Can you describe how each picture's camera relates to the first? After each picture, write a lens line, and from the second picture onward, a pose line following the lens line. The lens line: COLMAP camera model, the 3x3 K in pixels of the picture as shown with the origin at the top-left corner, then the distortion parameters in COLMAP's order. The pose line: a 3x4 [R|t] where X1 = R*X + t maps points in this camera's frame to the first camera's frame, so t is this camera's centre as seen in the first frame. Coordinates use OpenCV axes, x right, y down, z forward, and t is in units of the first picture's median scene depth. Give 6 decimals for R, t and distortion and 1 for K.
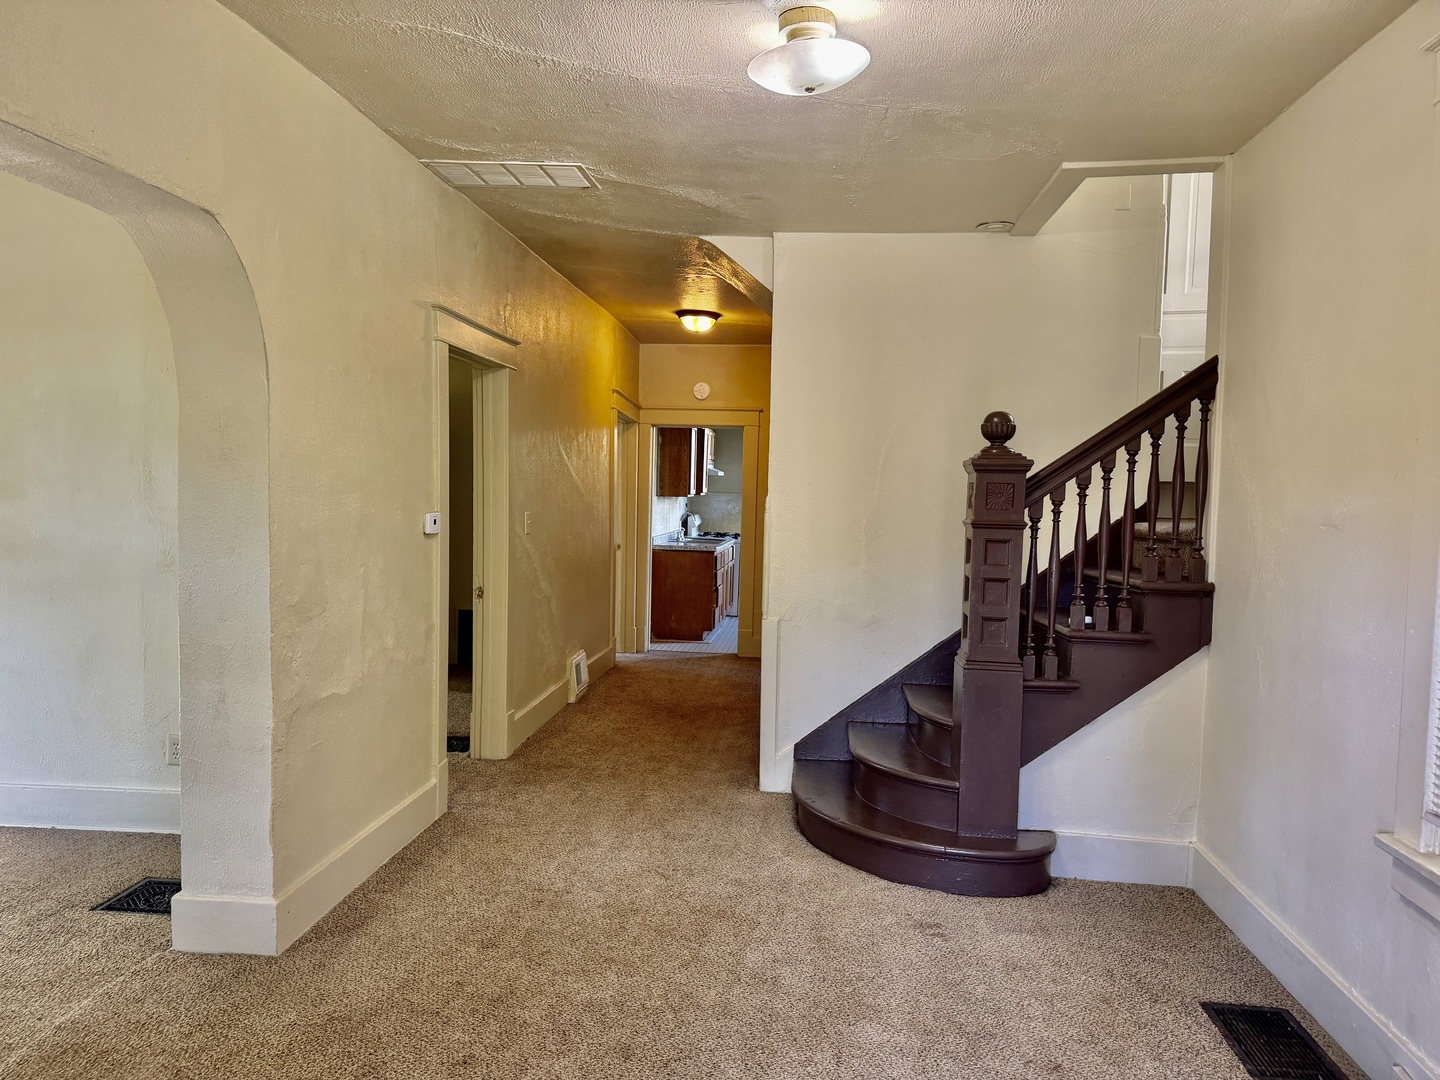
lens RADIAL K [[1019.0, 0, 720.0], [0, 1019.0, 540.0], [0, 0, 1]] dist [0.065857, -0.077856]
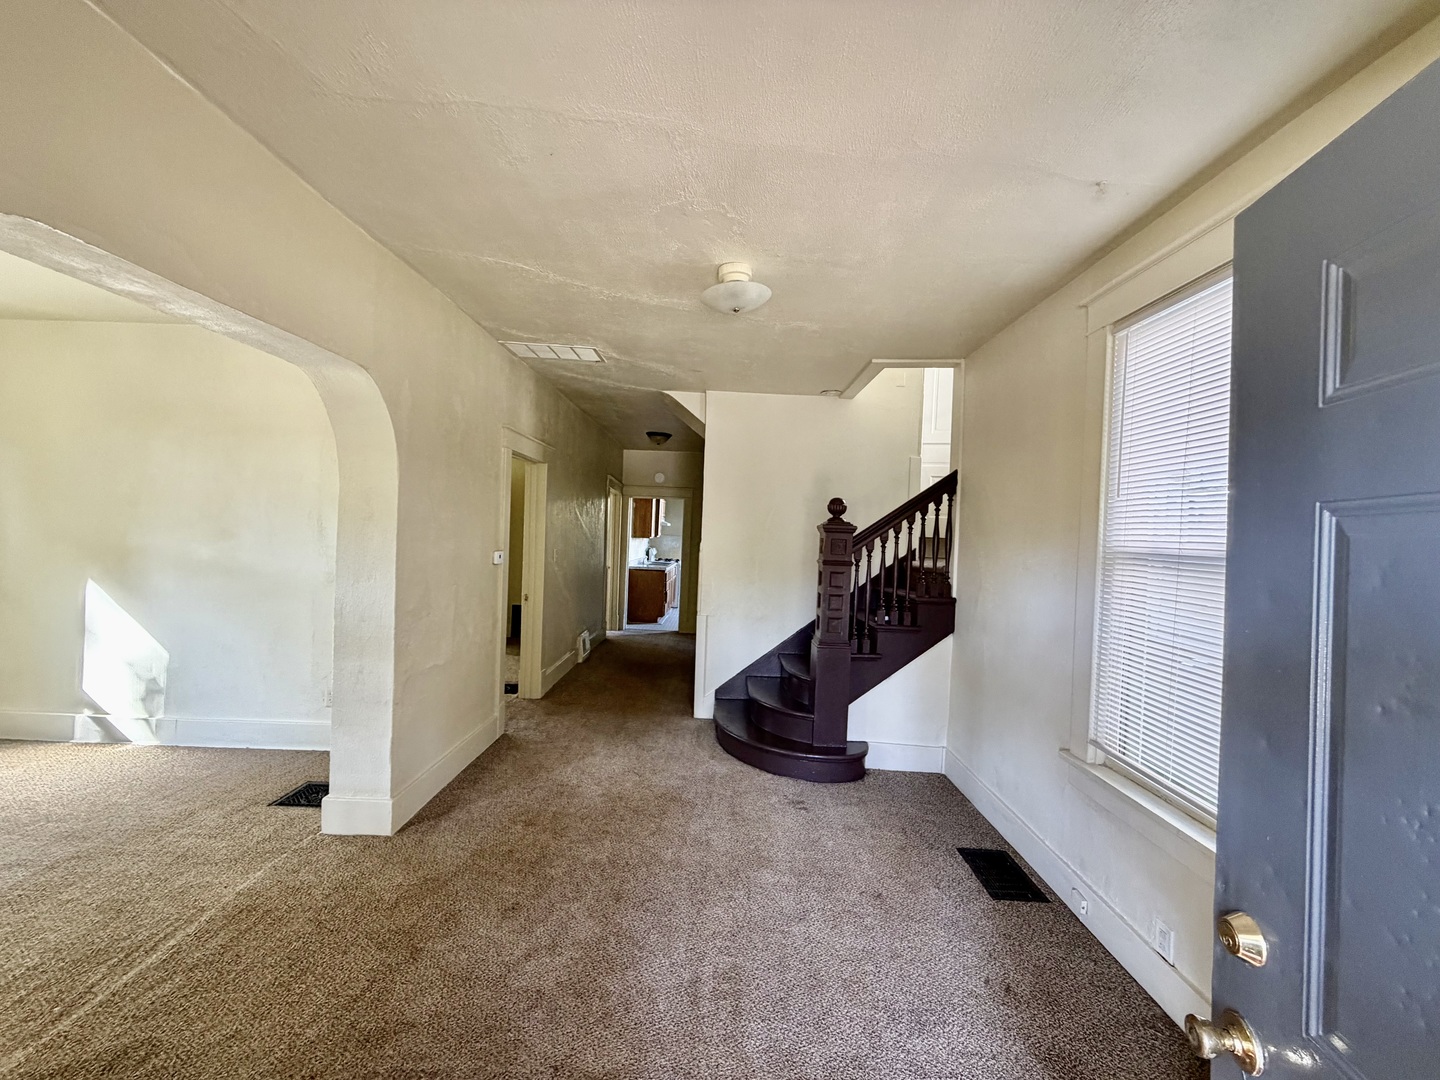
lens RADIAL K [[580.2, 0, 717.8], [0, 580.2, 535.8], [0, 0, 1]] dist [0.009845, -0.004267]
pose [[0.995989, 0.014664, 0.088264, -0.015269], [-0.010707, 0.998924, -0.045134, -0.014748], [-0.088830, 0.044008, 0.995074, 0.042175]]
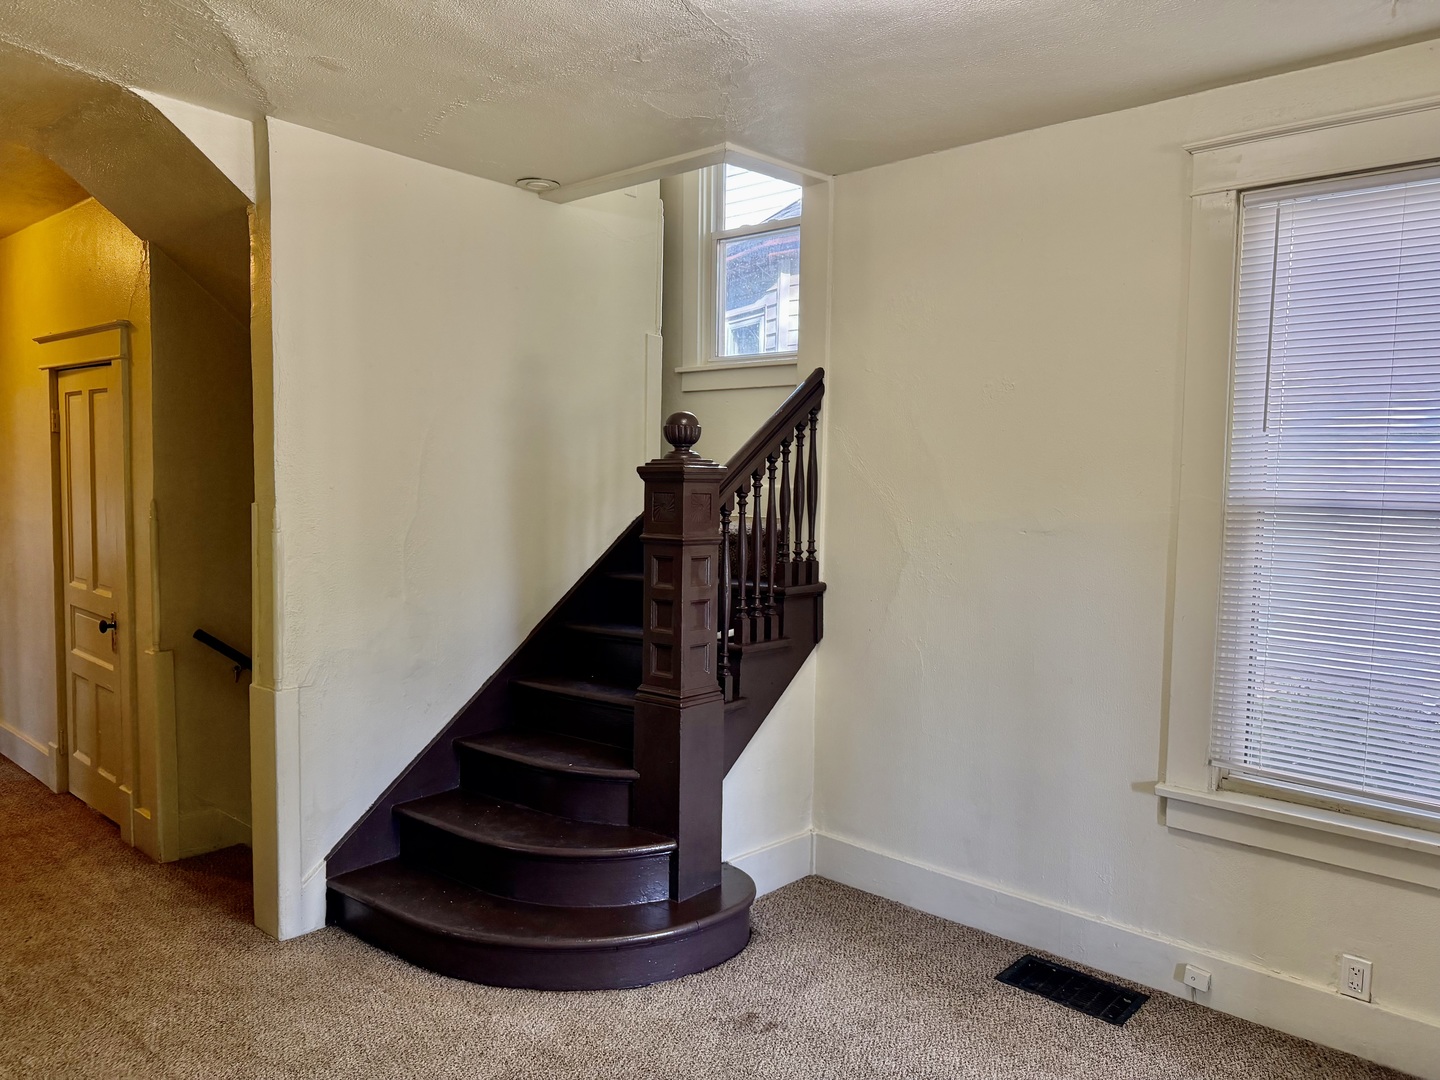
lens RADIAL K [[1019.0, 0, 720.0], [0, 1019.0, 540.0], [0, 0, 1]] dist [0.065857, -0.077856]
pose [[0.587154, -0.060491, 0.807212, -0.427711], [0.037794, 0.998165, 0.047309, -0.056740], [-0.808592, 0.002730, 0.588363, 0.466192]]
